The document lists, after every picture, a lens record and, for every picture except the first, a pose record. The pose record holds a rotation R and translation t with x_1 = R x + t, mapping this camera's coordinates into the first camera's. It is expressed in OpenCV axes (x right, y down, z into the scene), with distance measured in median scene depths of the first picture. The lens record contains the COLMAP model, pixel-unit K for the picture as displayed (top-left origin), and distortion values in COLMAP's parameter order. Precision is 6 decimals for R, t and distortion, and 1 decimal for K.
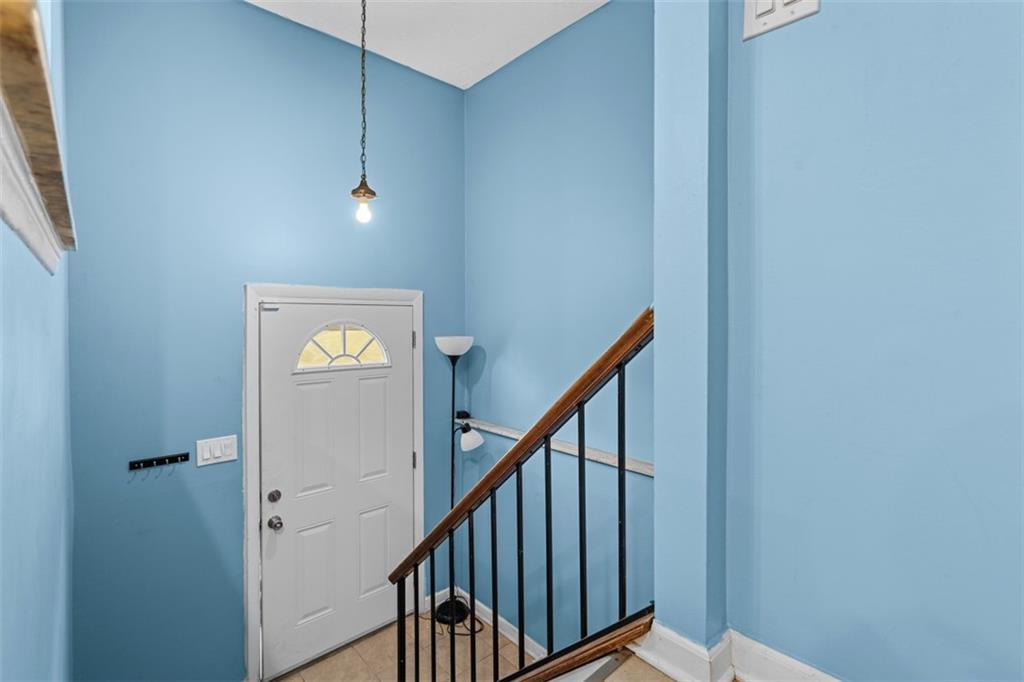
lens RADIAL K [[469.0, 0, 514.3], [0, 469.0, 323.7], [0, 0, 1]] dist [-0.008178, 0.003682]
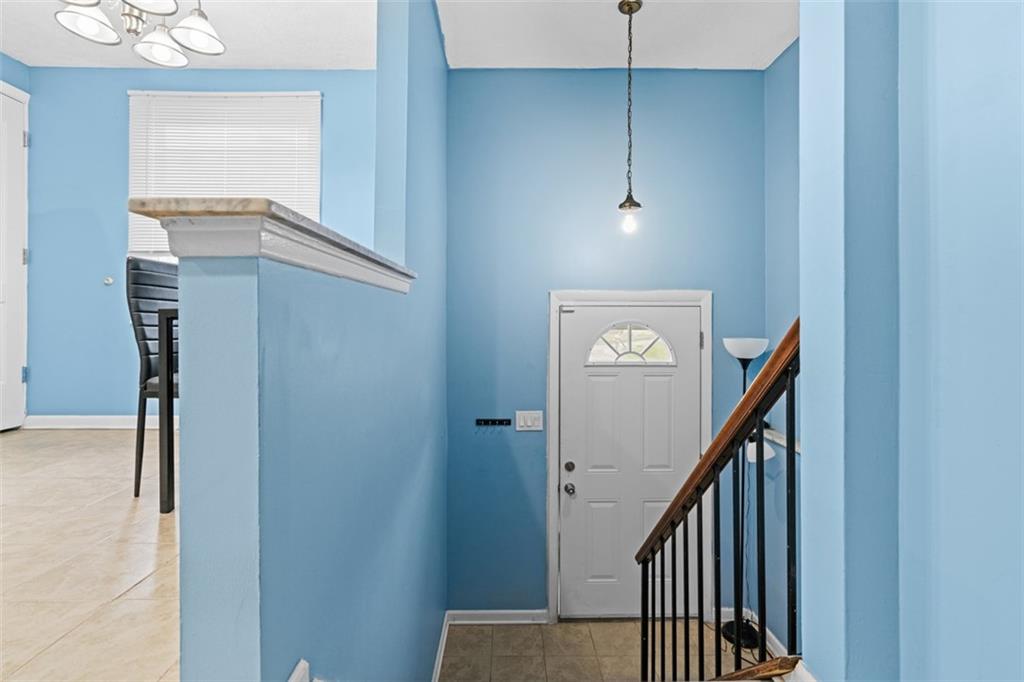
lens RADIAL K [[469.0, 0, 510.1], [0, 469.0, 316.9], [0, 0, 1]] dist [-0.008178, 0.003682]
pose [[0.753298, -0.000904, -0.657678, 0.156048], [-0.007869, 0.999915, -0.010386, -0.002213], [0.657632, 0.012999, 0.753227, -0.013485]]
